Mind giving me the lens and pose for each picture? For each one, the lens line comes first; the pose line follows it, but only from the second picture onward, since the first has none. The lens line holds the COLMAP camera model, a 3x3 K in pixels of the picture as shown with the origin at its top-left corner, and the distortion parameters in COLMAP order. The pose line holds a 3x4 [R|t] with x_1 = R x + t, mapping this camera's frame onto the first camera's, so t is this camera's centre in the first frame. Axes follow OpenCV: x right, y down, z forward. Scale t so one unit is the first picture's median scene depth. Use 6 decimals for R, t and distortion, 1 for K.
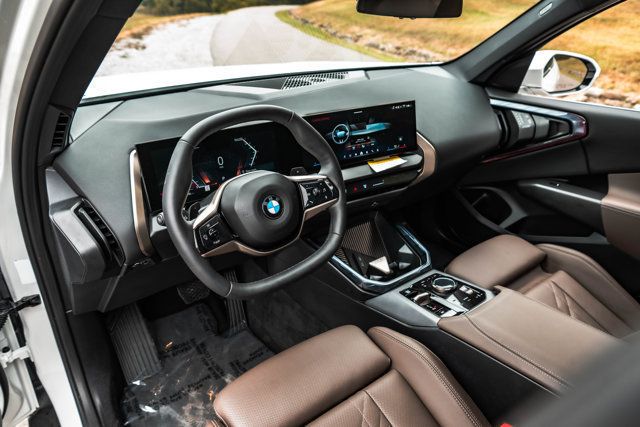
lens RADIAL K [[427.2, 0, 320.0], [0, 427.2, 213.5], [0, 0, 1]] dist [-0.002790, -0.000001]
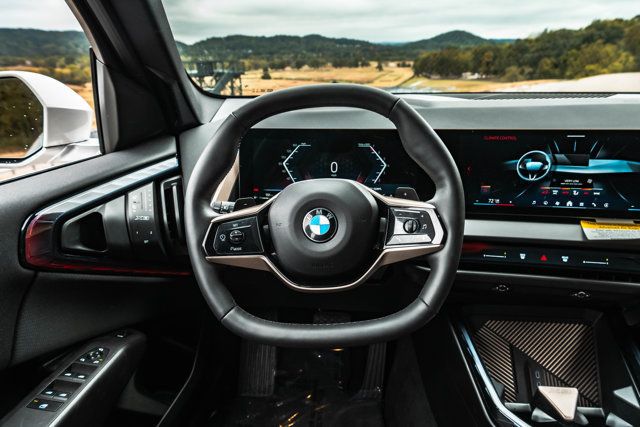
lens RADIAL K [[419.2, 0, 320.0], [0, 419.2, 213.5], [0, 0, 1]] dist [-0.000190, -0.000713]
pose [[0.740749, 0.203970, -0.640068, 0.219968], [-0.287527, 0.957373, -0.027669, -0.009692], [0.607140, 0.204533, 0.767820, 0.335398]]
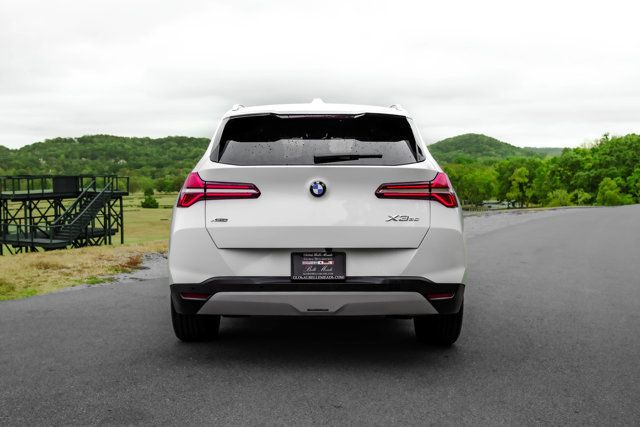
lens RADIAL K [[809.7, 0, 320.0], [0, 809.7, 213.5], [0, 0, 1]] dist [0.010305, 0.010537]
pose [[0.801548, 0.005473, -0.597905, 3.754338], [-0.262166, 0.901932, -0.343202, 2.161443], [0.537391, 0.431843, 0.724377, -3.398018]]
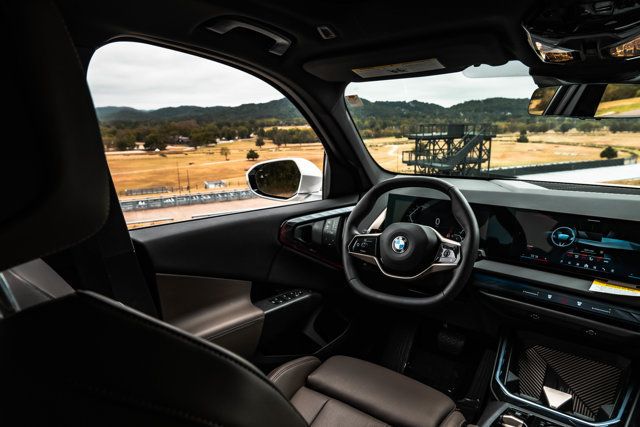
lens RADIAL K [[427.2, 0, 320.0], [0, 427.2, 213.5], [0, 0, 1]] dist [-0.002790, -0.000001]
pose [[0.268074, 0.178988, -0.946625, 0.767749], [-0.439343, 0.897180, 0.045222, -0.037181], [0.857388, 0.403770, 0.319148, 0.210067]]
